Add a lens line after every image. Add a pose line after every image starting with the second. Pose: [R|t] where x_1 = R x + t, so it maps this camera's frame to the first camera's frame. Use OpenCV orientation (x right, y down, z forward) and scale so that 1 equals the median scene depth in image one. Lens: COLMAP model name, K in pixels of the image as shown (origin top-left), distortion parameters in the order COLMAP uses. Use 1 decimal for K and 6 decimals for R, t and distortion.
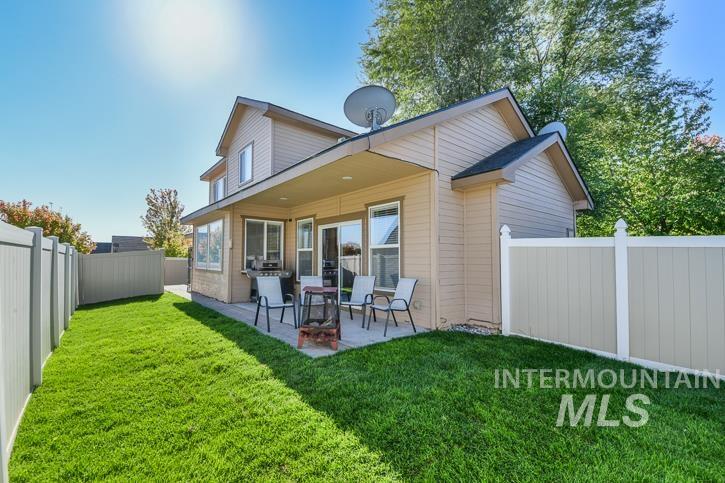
lens RADIAL K [[303.9, 0, 362.5], [0, 303.9, 241.5], [0, 0, 1]] dist [-0.040829, 0.000110]
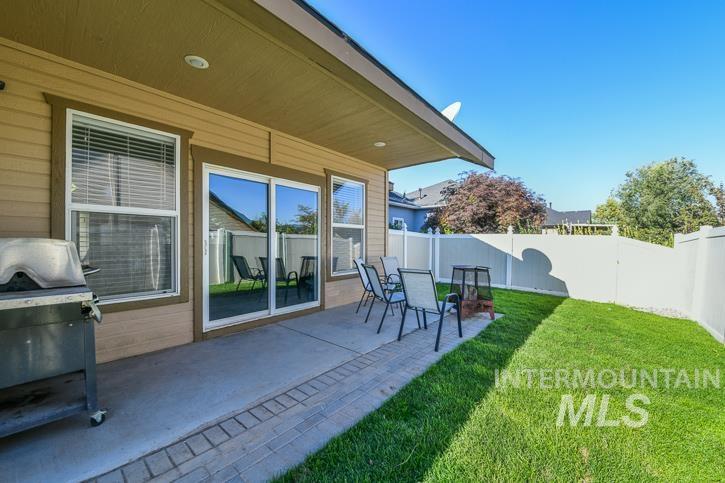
lens RADIAL K [[277.9, 0, 361.5], [0, 277.9, 248.7], [0, 0, 1]] dist [0.000316, -0.000118]
pose [[-0.170195, -0.029651, 0.984964, -0.715967], [-0.059279, 0.998045, 0.019802, 0.060972], [-0.983626, -0.055018, -0.171620, 1.028926]]
